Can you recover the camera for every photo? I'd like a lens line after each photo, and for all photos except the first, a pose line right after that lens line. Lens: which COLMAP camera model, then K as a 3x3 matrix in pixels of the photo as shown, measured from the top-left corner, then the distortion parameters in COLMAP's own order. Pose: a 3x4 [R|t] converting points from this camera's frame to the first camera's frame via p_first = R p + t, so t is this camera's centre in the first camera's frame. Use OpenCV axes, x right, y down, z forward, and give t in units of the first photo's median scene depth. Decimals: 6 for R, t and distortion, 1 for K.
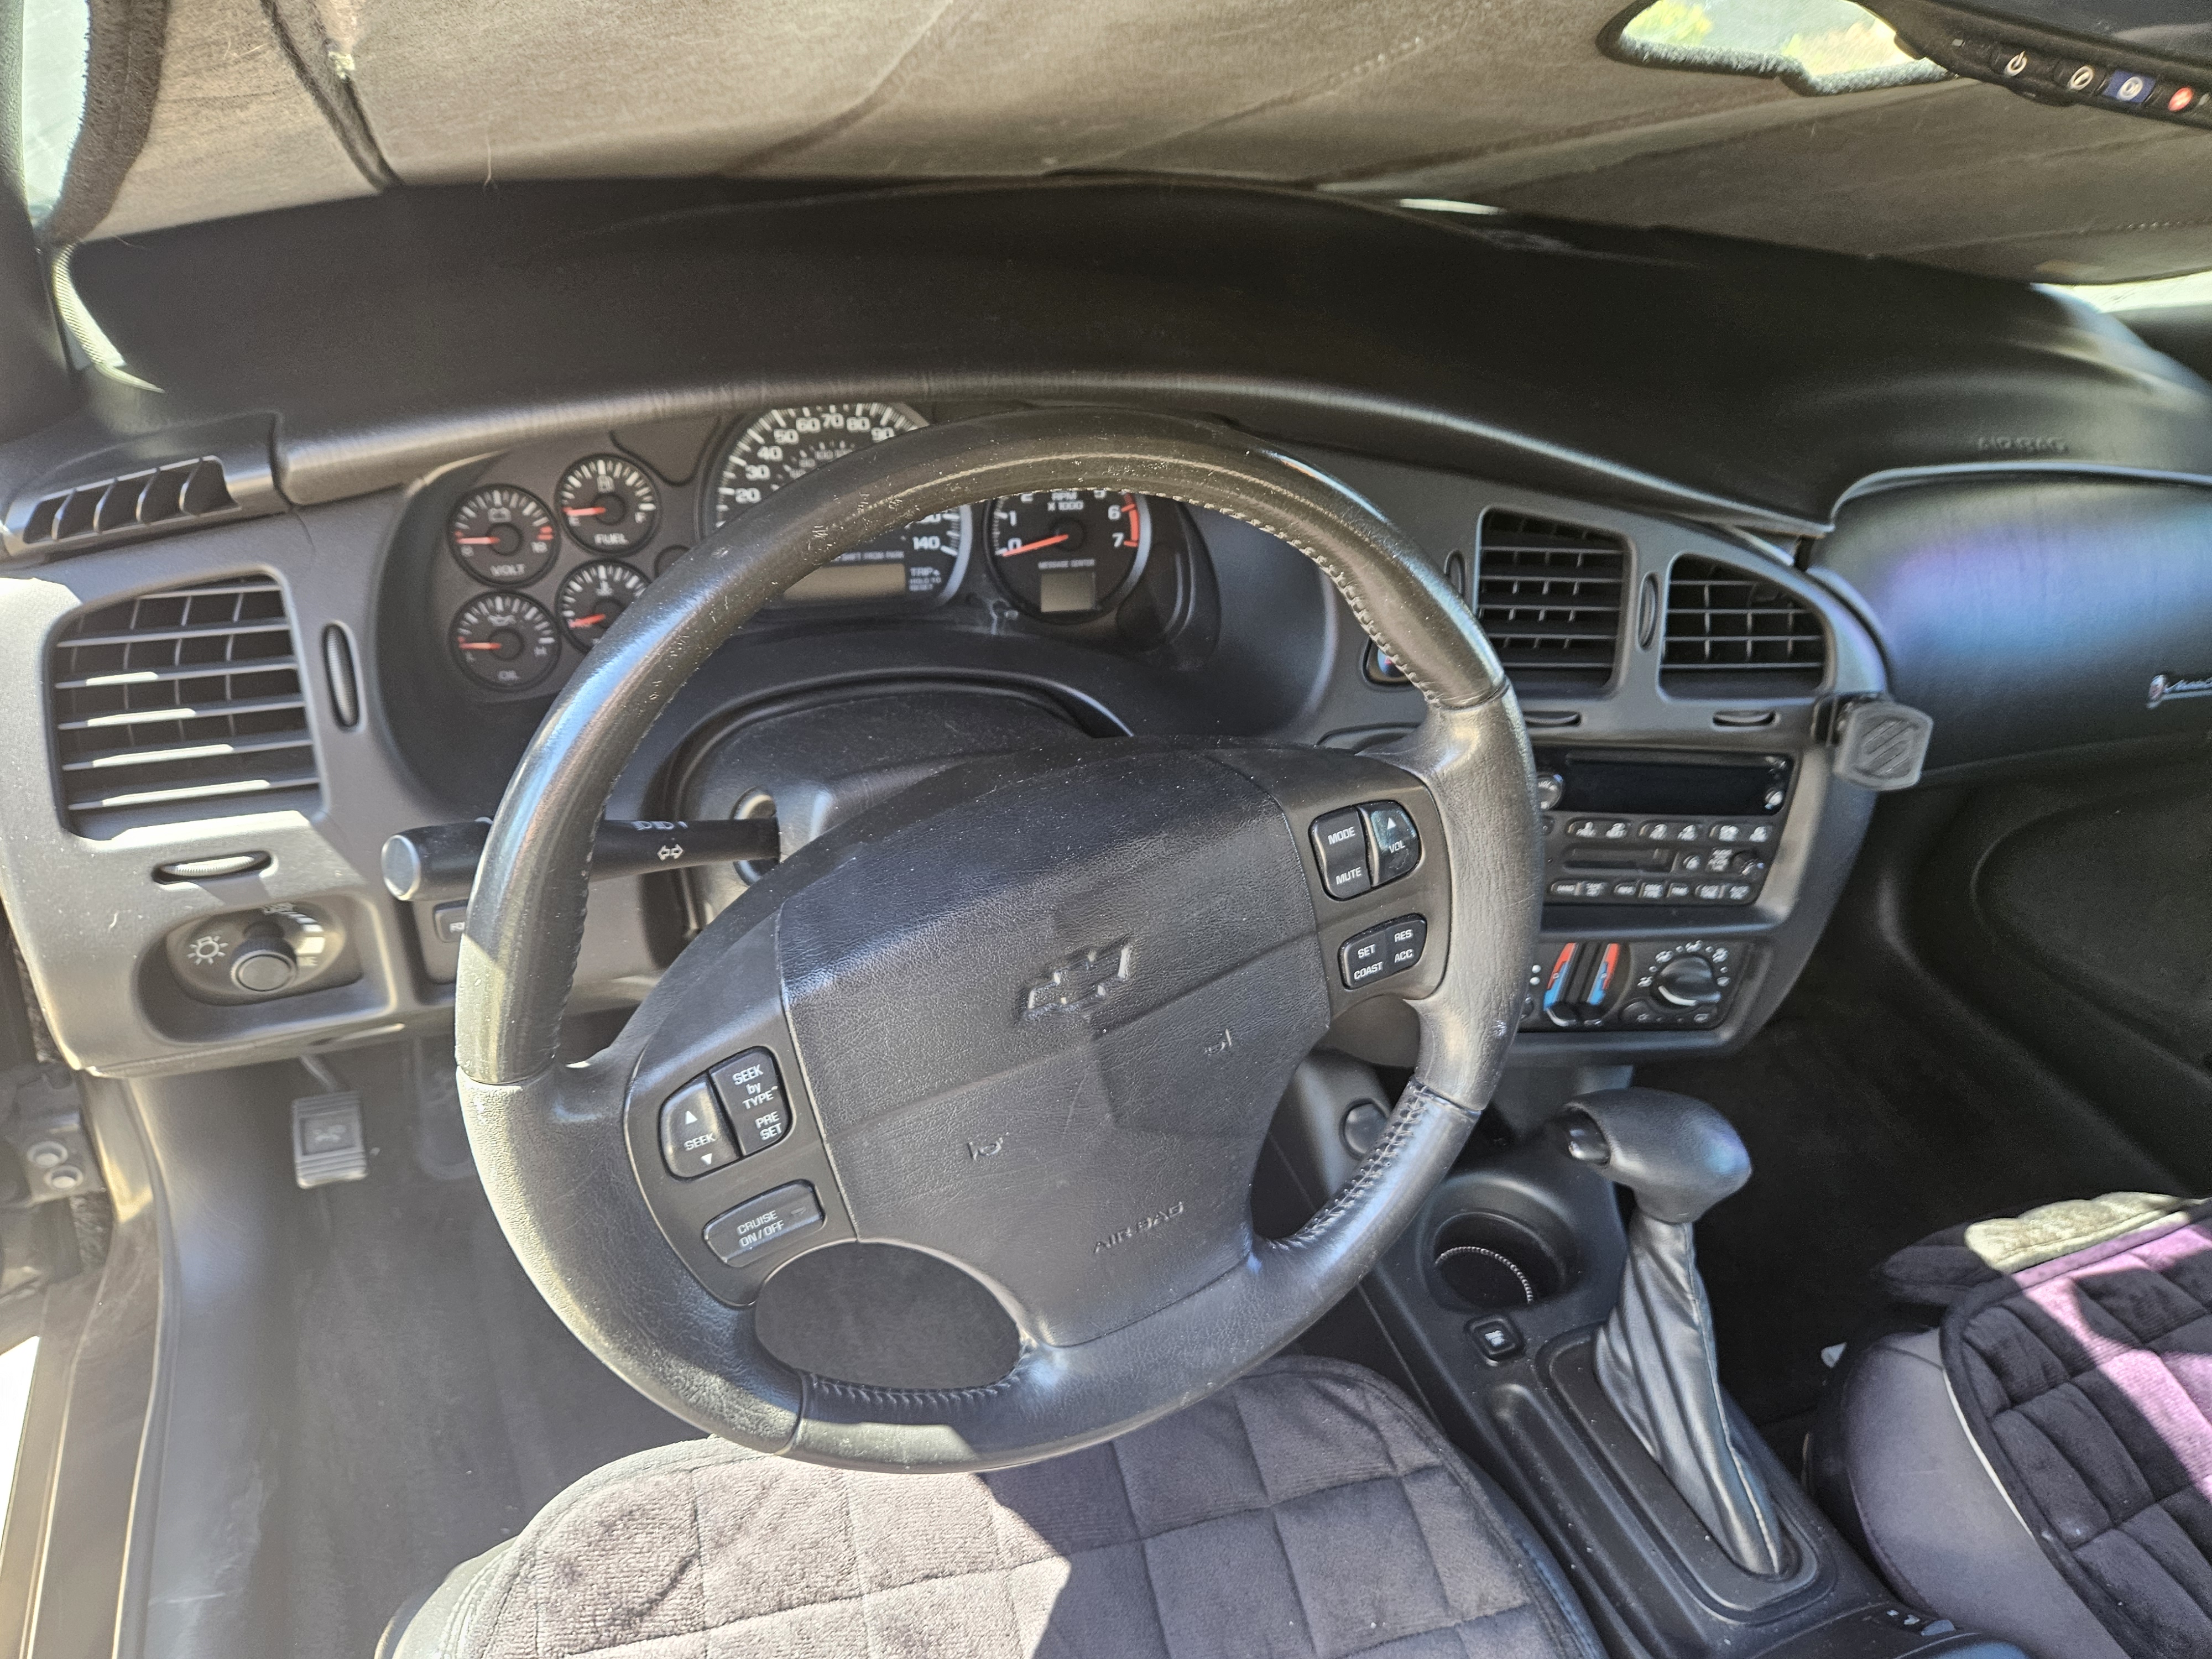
lens RADIAL K [[1553.9, 0, 1106.0], [0, 1553.9, 829.5], [0, 0, 1]] dist [0.023965, -0.000514]
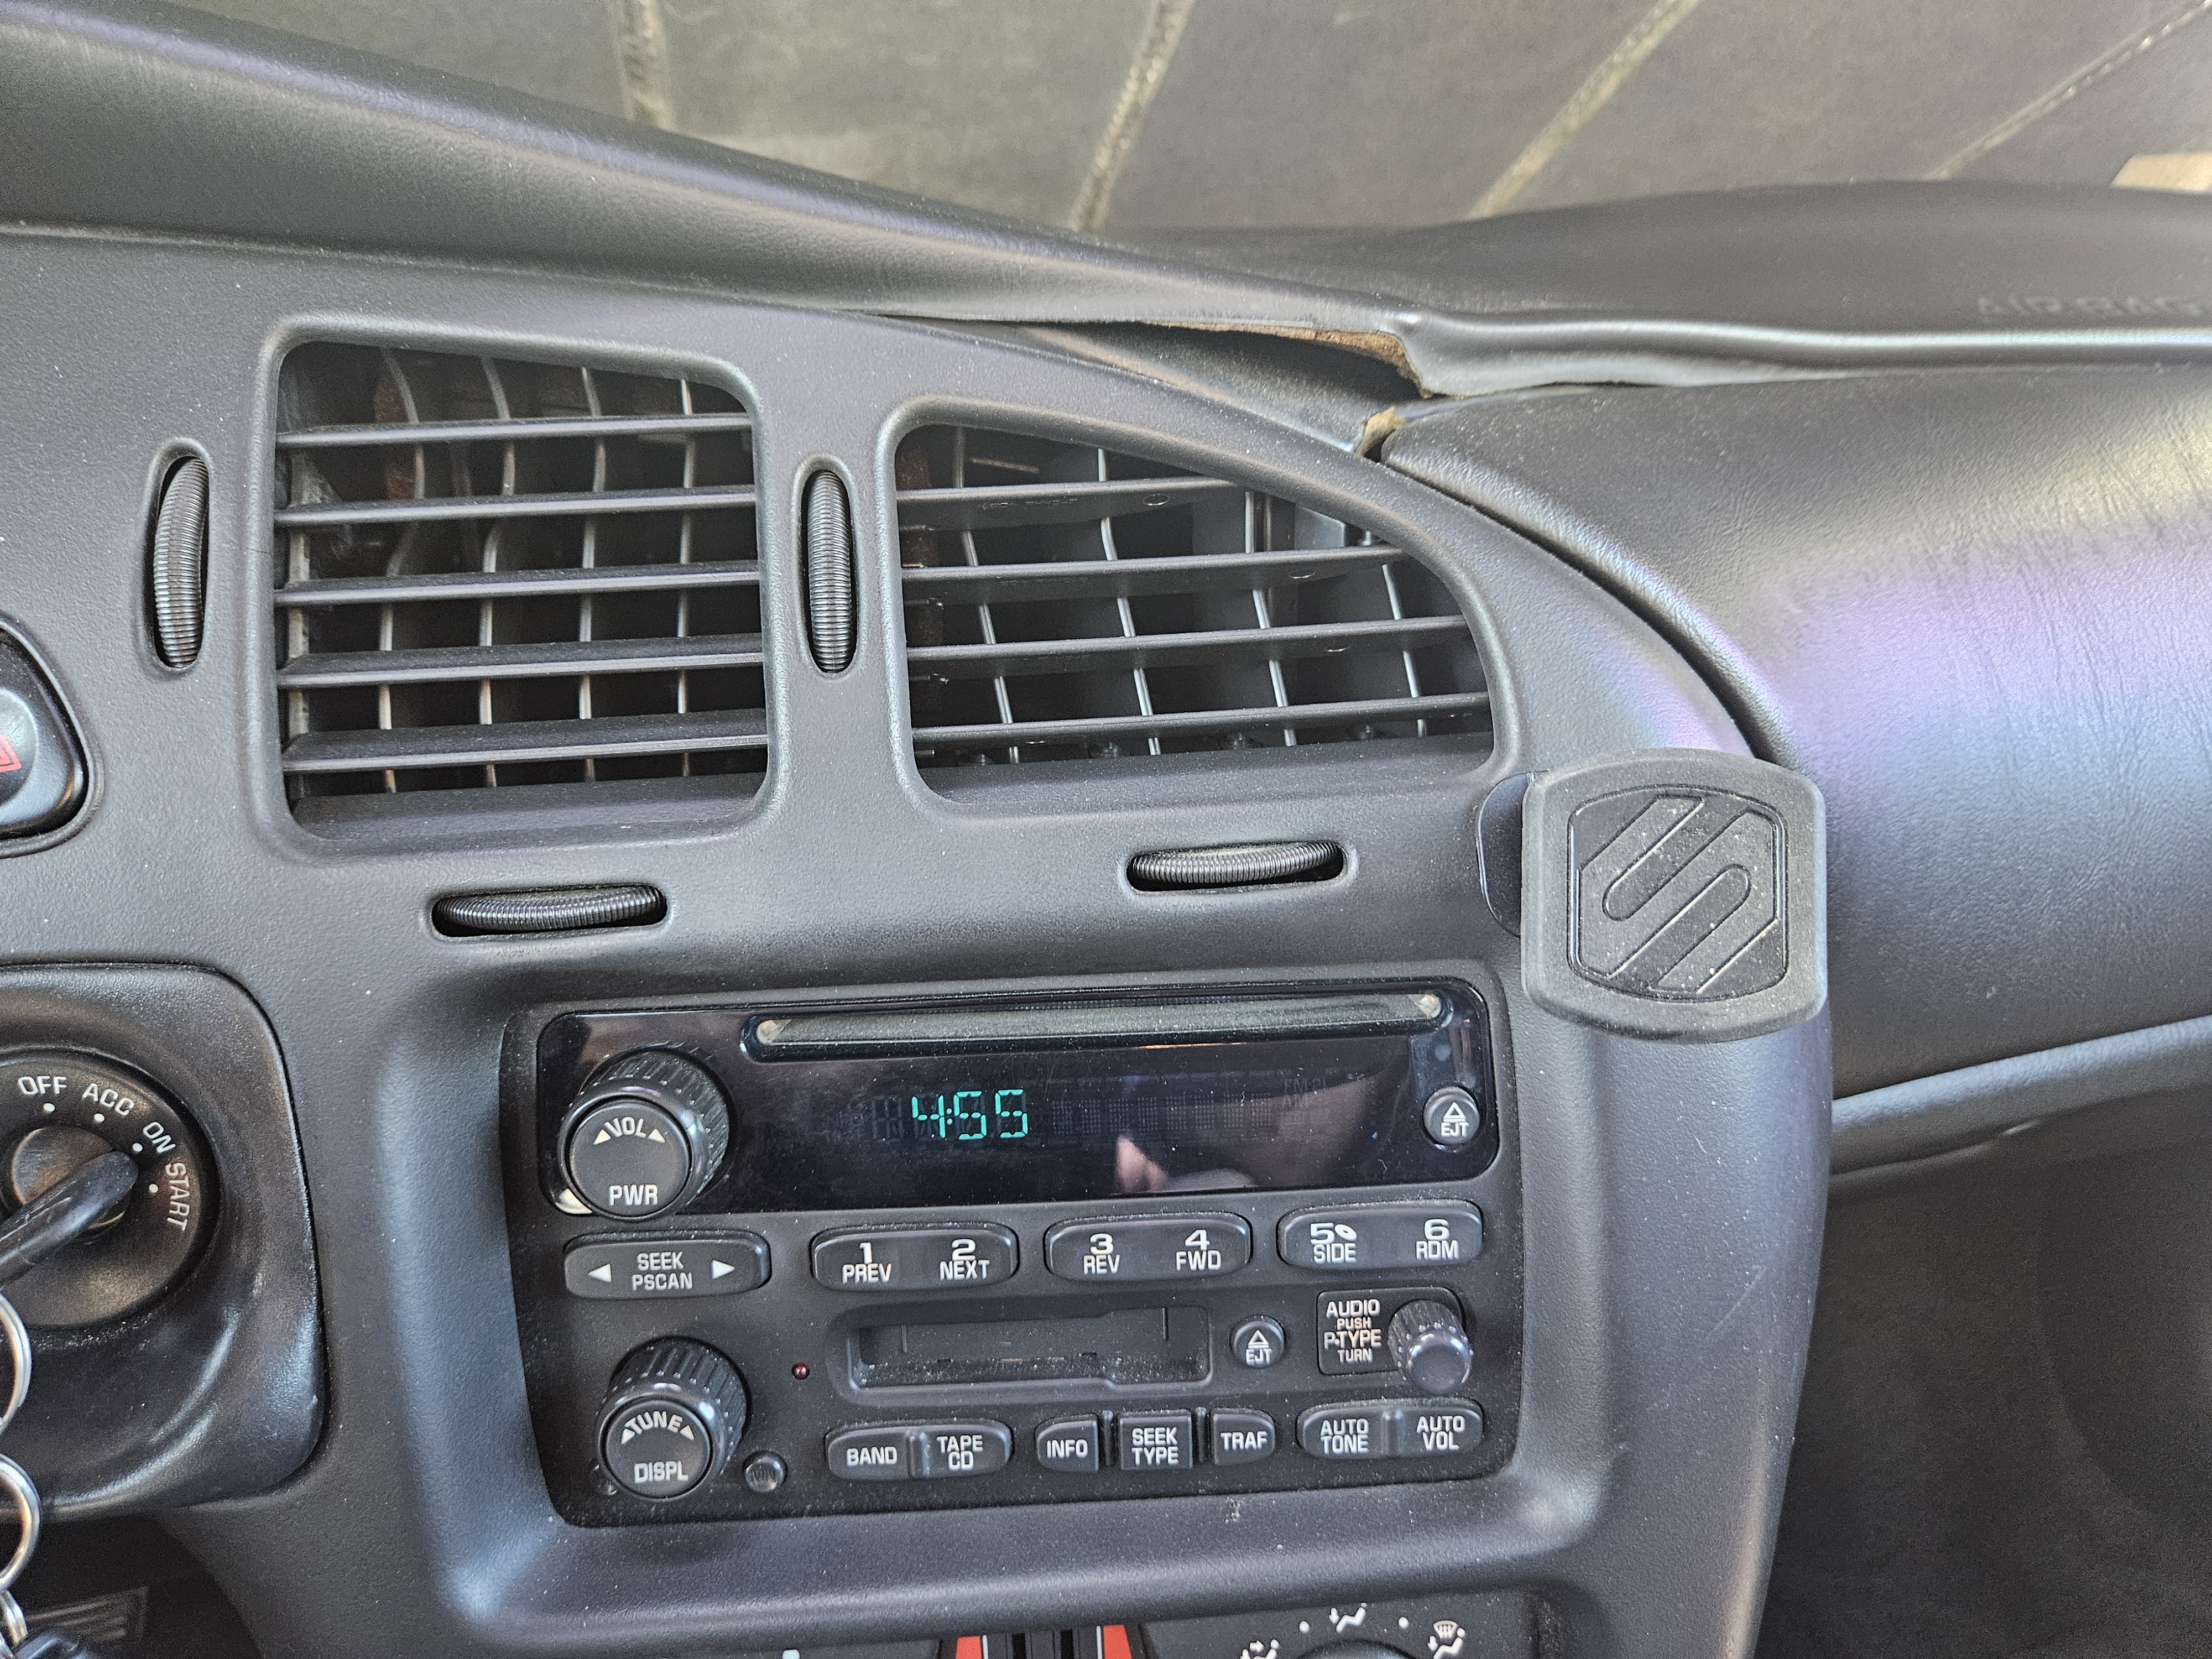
lens RADIAL K [[1553.9, 0, 1106.0], [0, 1553.9, 829.5], [0, 0, 1]] dist [0.023965, -0.000514]
pose [[0.977998, -0.125033, -0.166994, 0.473430], [0.063749, 0.941318, -0.331446, 0.029807], [0.198636, 0.313508, 0.928578, 0.744017]]
